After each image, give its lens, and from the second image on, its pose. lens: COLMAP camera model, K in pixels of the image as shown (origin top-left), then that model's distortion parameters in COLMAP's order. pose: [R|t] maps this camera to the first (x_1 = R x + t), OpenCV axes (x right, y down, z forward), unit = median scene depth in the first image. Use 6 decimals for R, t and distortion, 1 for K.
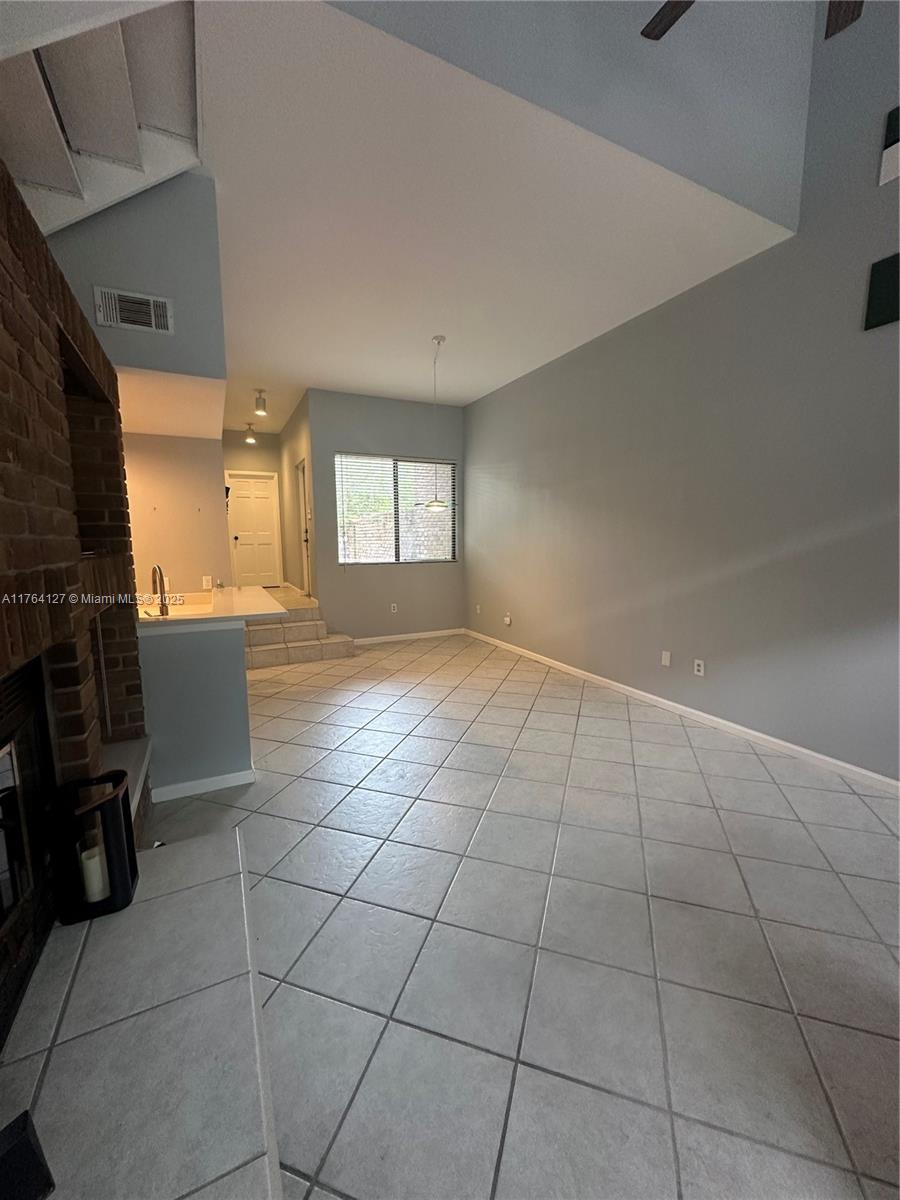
lens RADIAL K [[478.1, 0, 456.5], [0, 478.1, 600.3], [0, 0, 1]] dist [-0.004599, 0.001024]
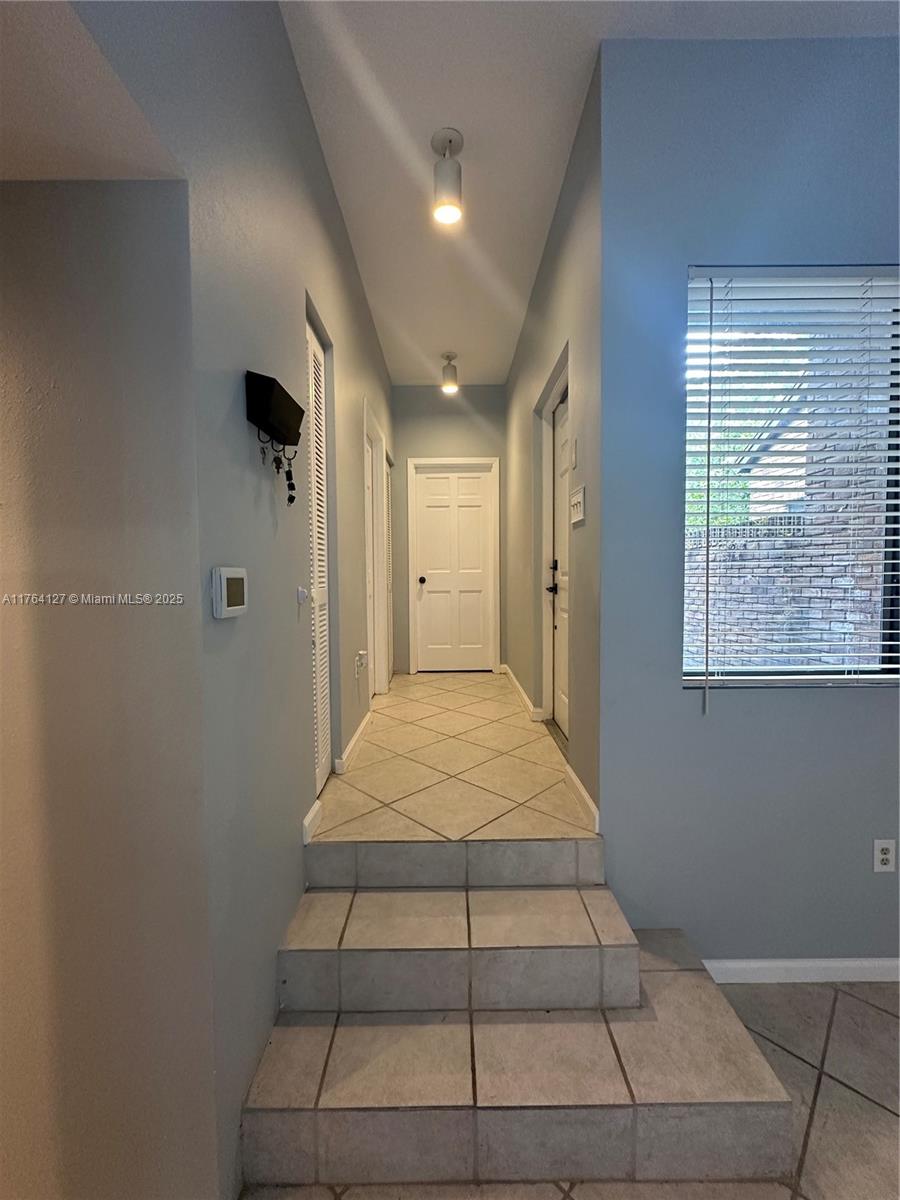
lens RADIAL K [[478.1, 0, 451.7], [0, 478.1, 599.5], [0, 0, 1]] dist [-0.004599, 0.001024]
pose [[0.892696, 0.020525, -0.450191, -0.197696], [-0.057588, 0.995968, -0.068785, -0.078666], [0.446964, 0.087330, 0.890279, 0.571313]]
